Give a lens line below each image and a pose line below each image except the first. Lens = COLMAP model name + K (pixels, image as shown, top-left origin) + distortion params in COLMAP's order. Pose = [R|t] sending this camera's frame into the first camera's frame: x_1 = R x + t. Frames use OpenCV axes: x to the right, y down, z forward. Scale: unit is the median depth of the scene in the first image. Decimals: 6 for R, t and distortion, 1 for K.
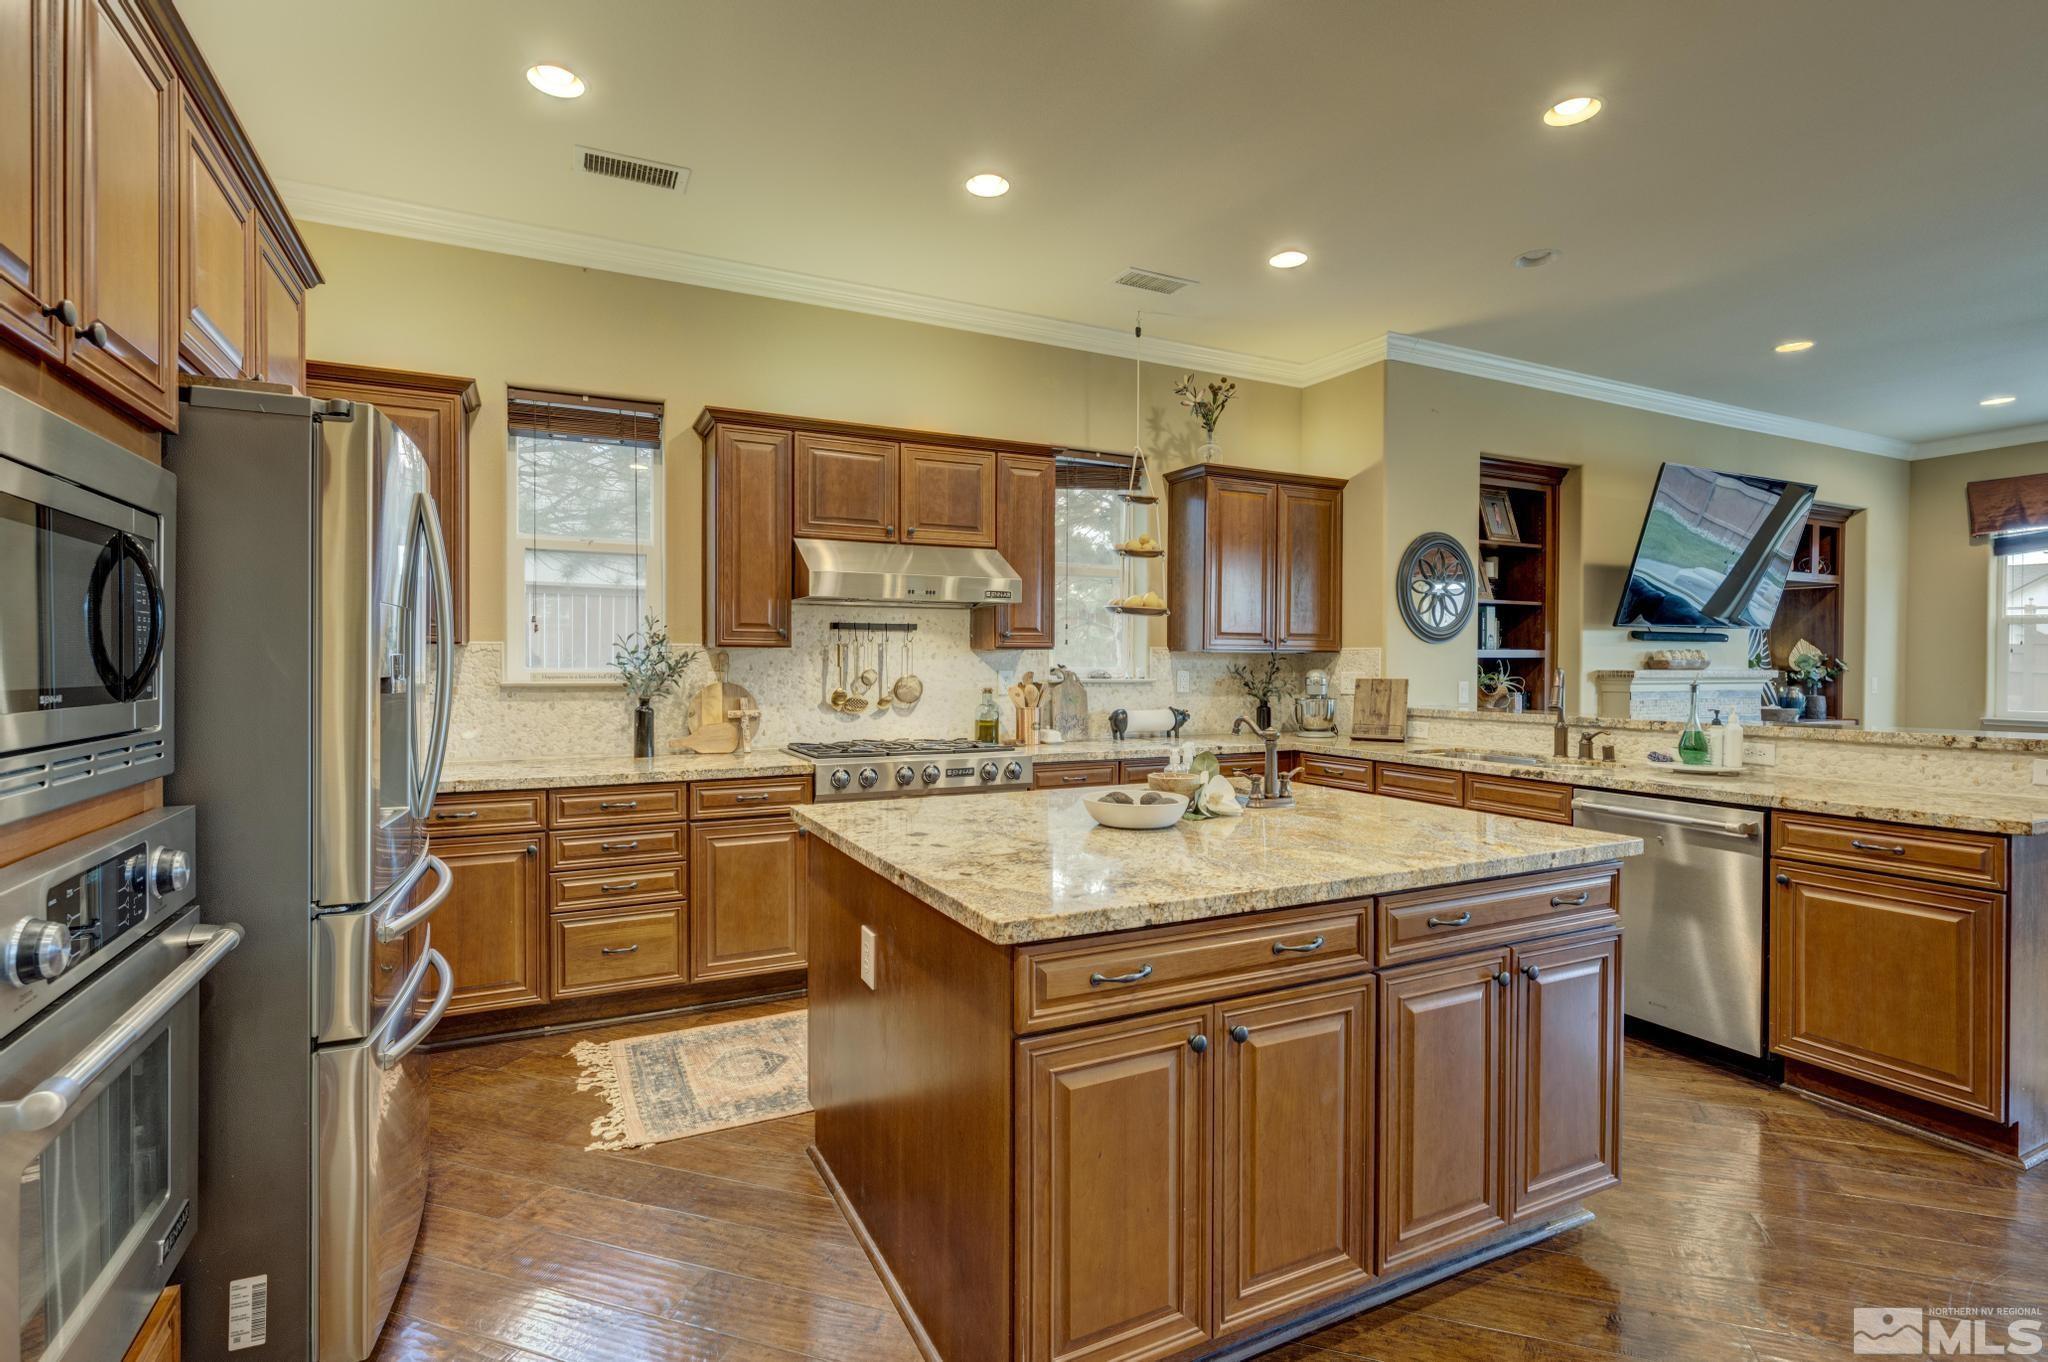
lens RADIAL K [[938.0, 0, 1024.0], [0, 938.0, 681.0], [0, 0, 1]] dist [0.000767, 0.000154]
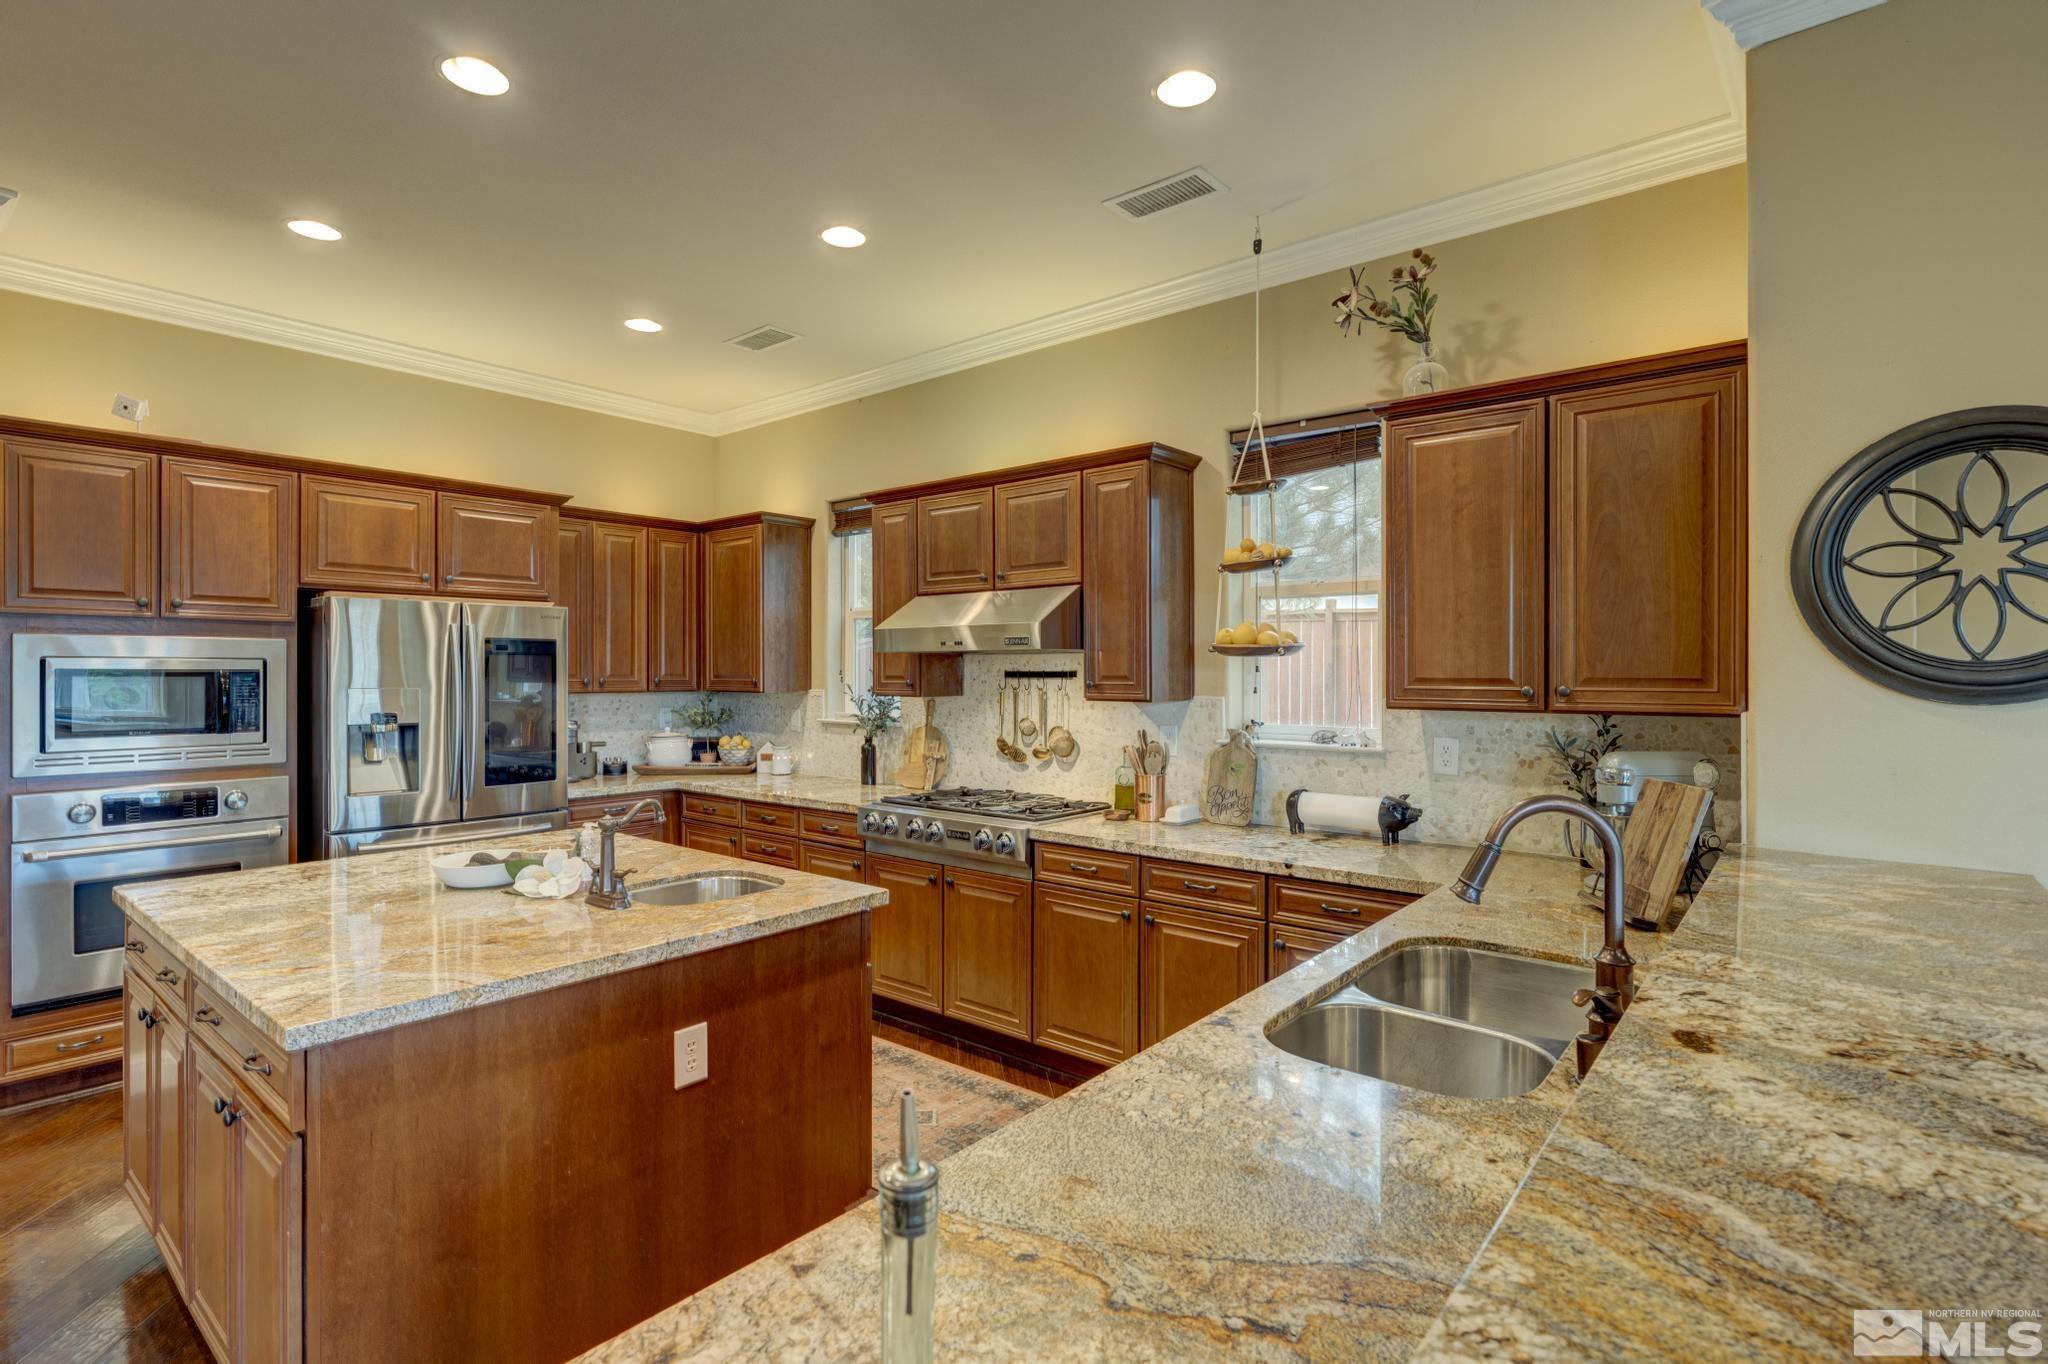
lens RADIAL K [[970.9, 0, 1010.9], [0, 970.9, 684.6], [0, 0, 1]] dist [-0.000927, -0.000120]
pose [[0.416470, 0.008552, -0.909109, 0.741326], [-0.018382, 0.999831, 0.000985, -0.048708], [0.908963, 0.016301, 0.416557, 0.573243]]
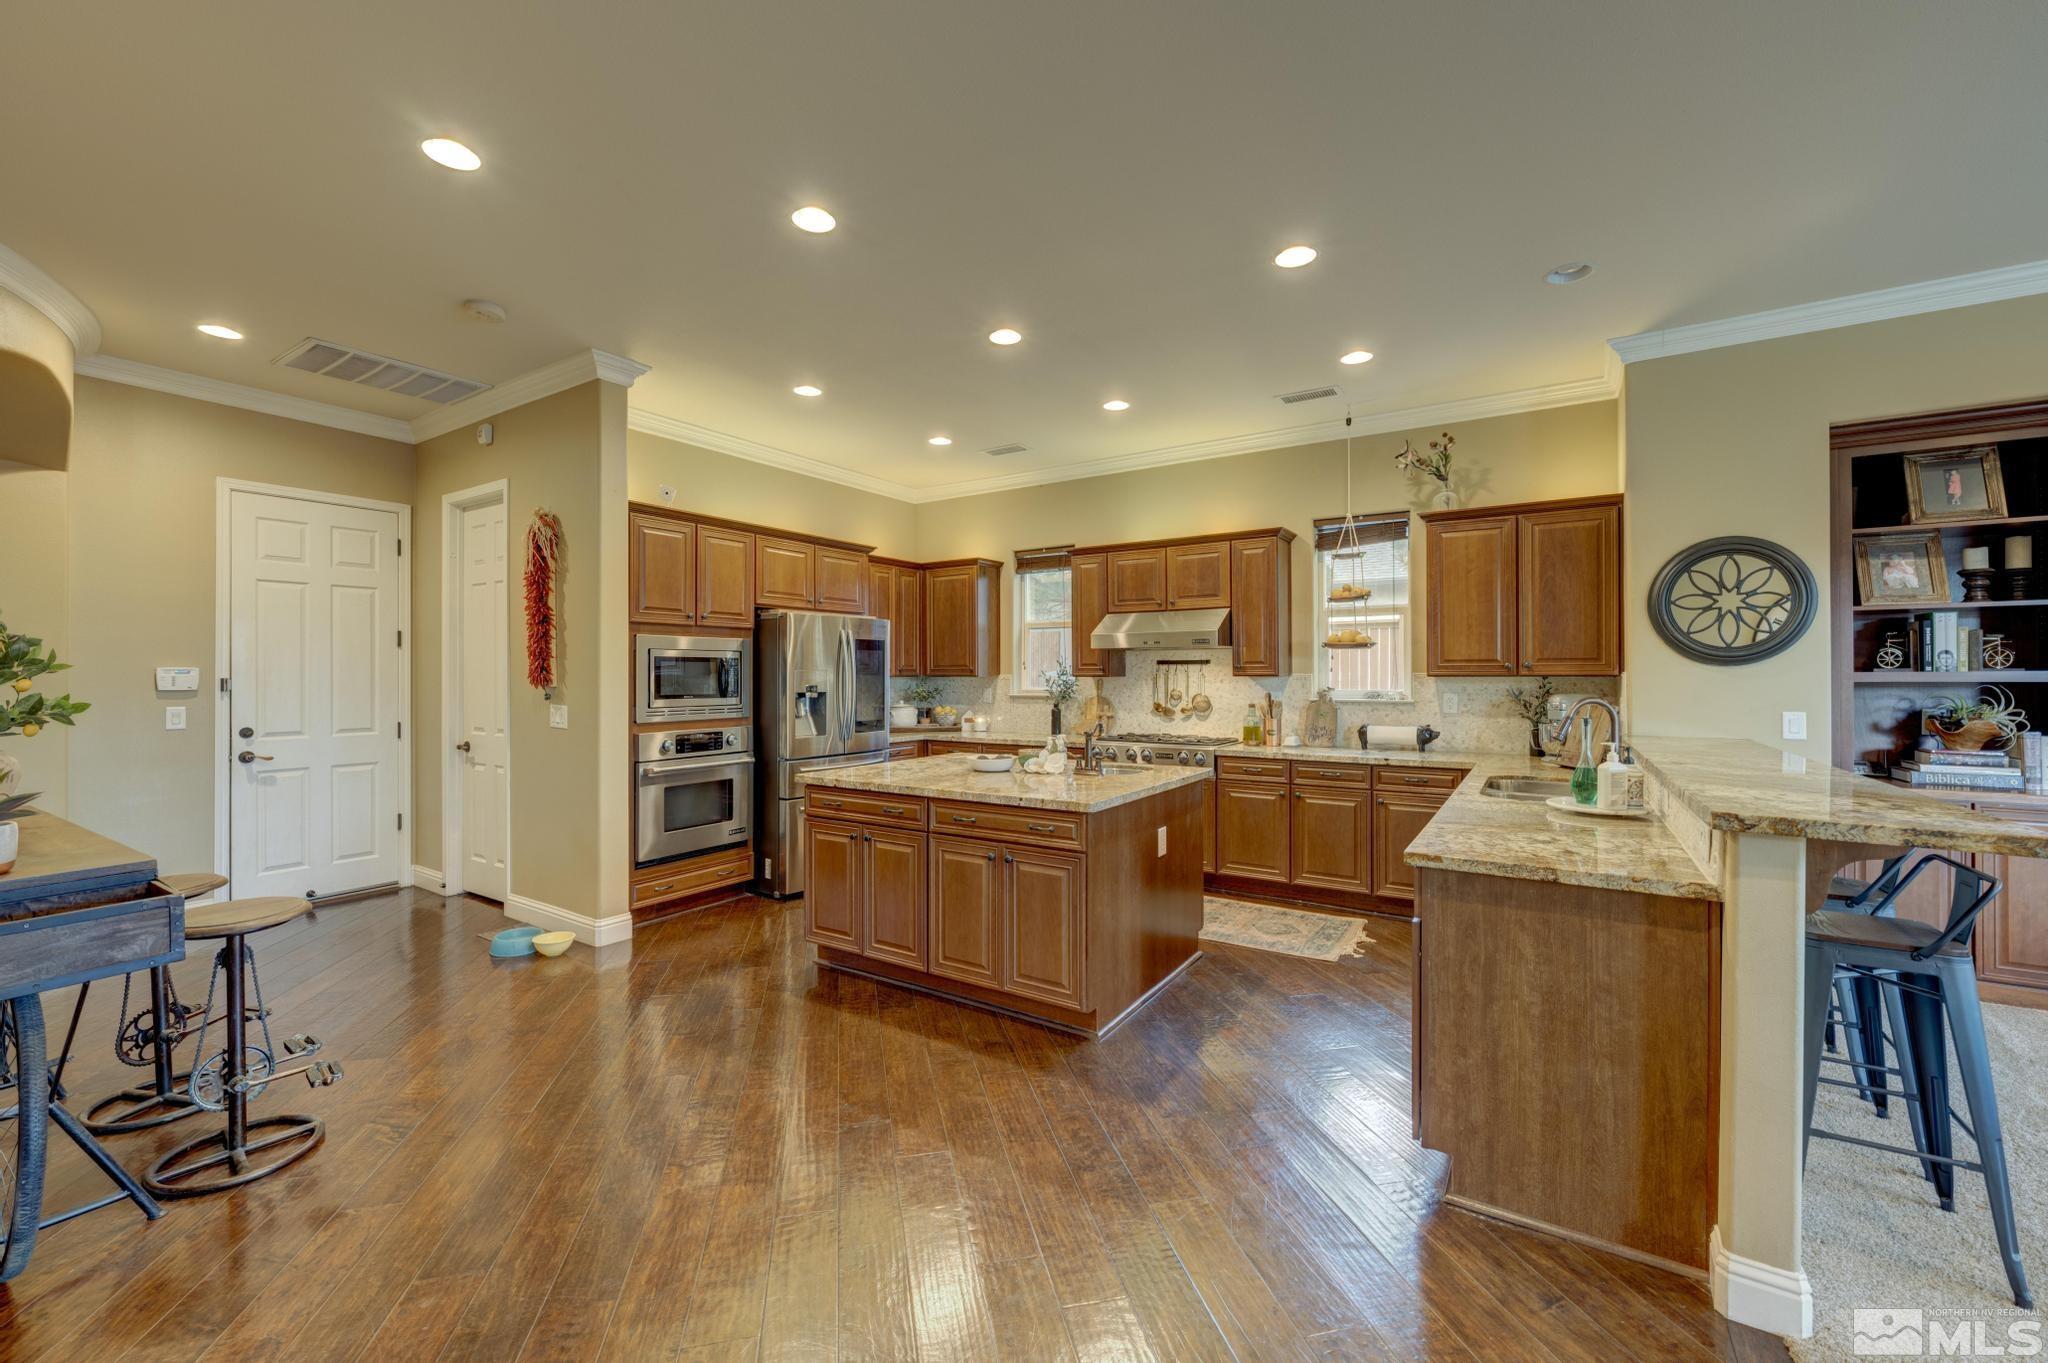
lens RADIAL K [[803.2, 0, 1024.0], [0, 803.2, 681.5], [0, 0, 1]] dist [-0.001042, -0.000098]
pose [[0.520035, 0.002867, -0.854140, 0.858652], [-0.013866, 0.999891, -0.005086, -0.015769], [0.854032, 0.014489, 0.520018, 0.083862]]
